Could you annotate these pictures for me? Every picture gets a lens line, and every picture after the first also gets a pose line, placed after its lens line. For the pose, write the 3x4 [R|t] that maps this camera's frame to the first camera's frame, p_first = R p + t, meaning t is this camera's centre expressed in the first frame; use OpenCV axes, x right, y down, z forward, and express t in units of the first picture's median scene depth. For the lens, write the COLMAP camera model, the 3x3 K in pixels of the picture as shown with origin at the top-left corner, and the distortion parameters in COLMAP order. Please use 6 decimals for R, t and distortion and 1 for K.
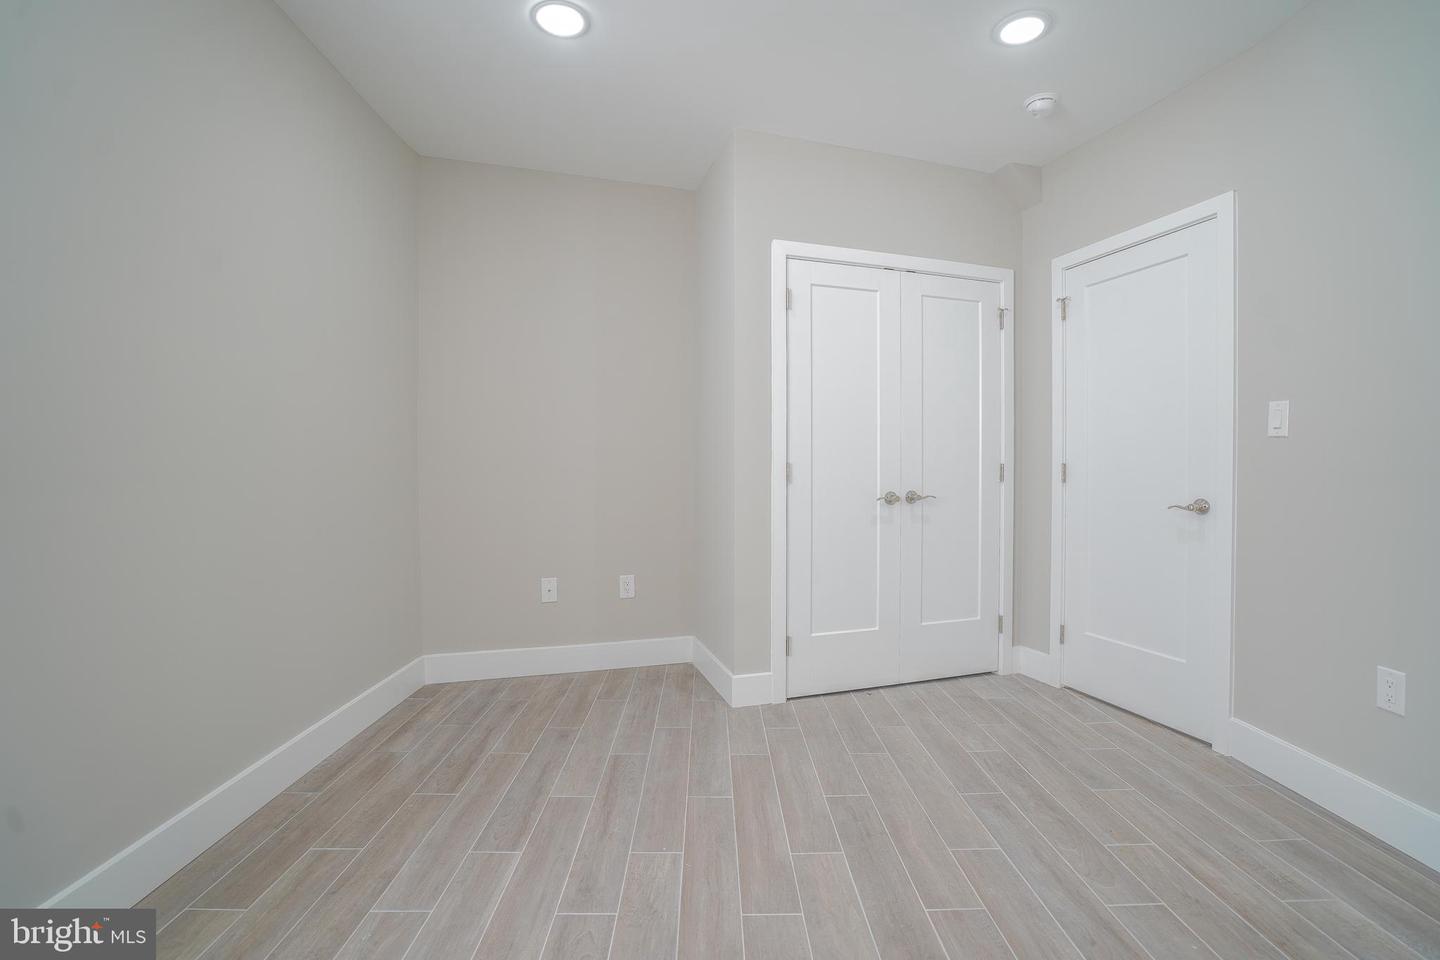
lens RADIAL K [[670.3, 0, 723.7], [0, 670.3, 469.4], [0, 0, 1]] dist [-0.060495, 0.025261]
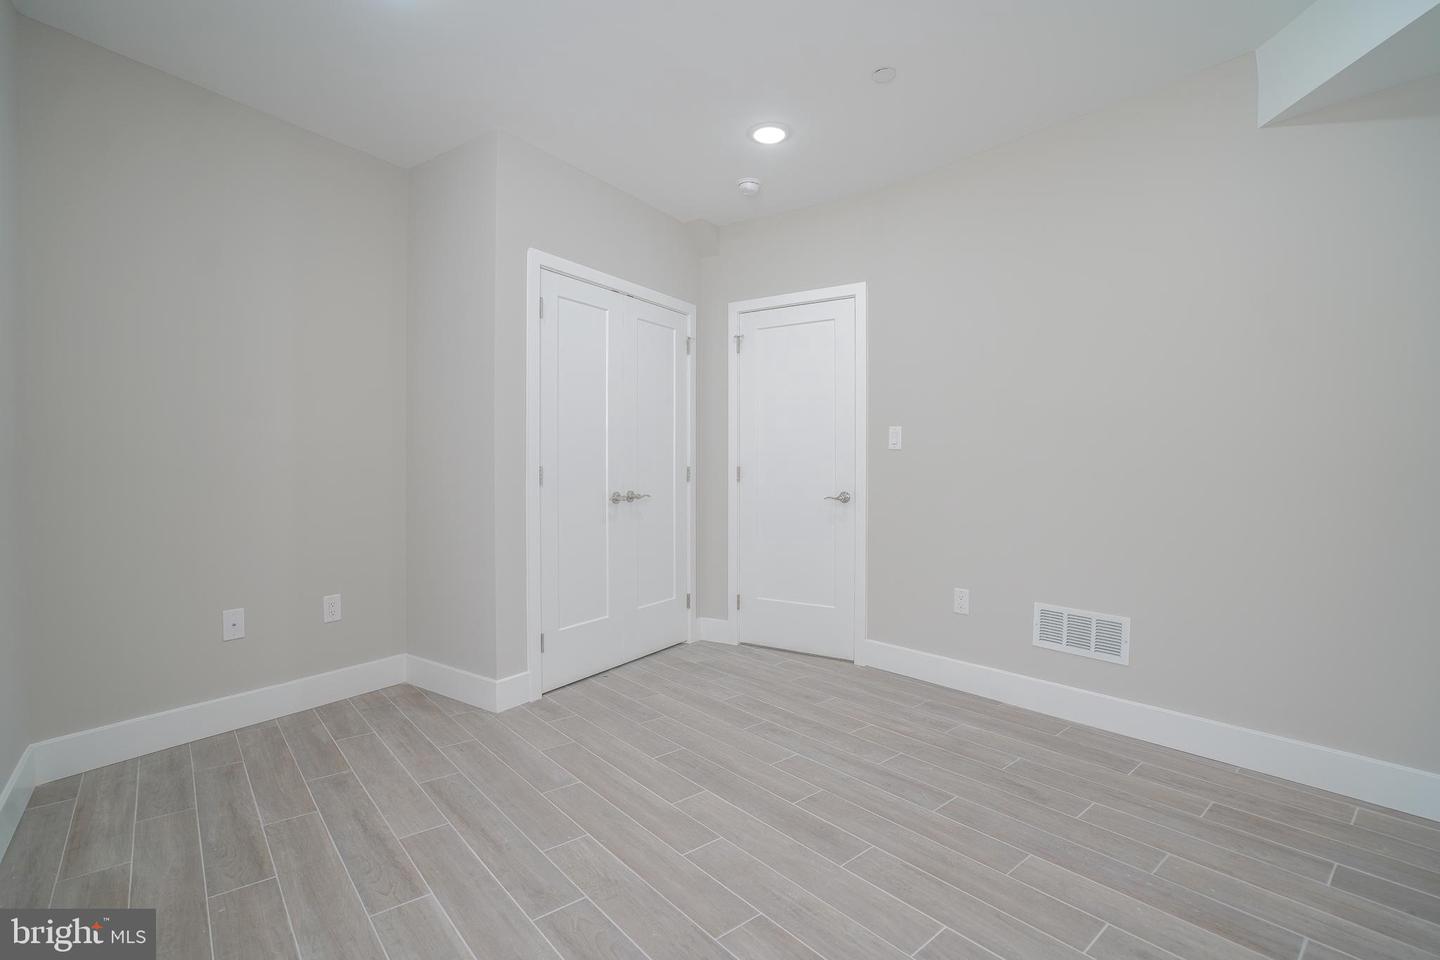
lens RADIAL K [[670.3, 0, 723.7], [0, 670.3, 469.4], [0, 0, 1]] dist [-0.060495, 0.025261]
pose [[0.778012, -0.001758, 0.628247, -0.335084], [0.003535, 0.999993, -0.001580, -0.001823], [-0.628240, 0.003450, 0.778012, 0.021819]]
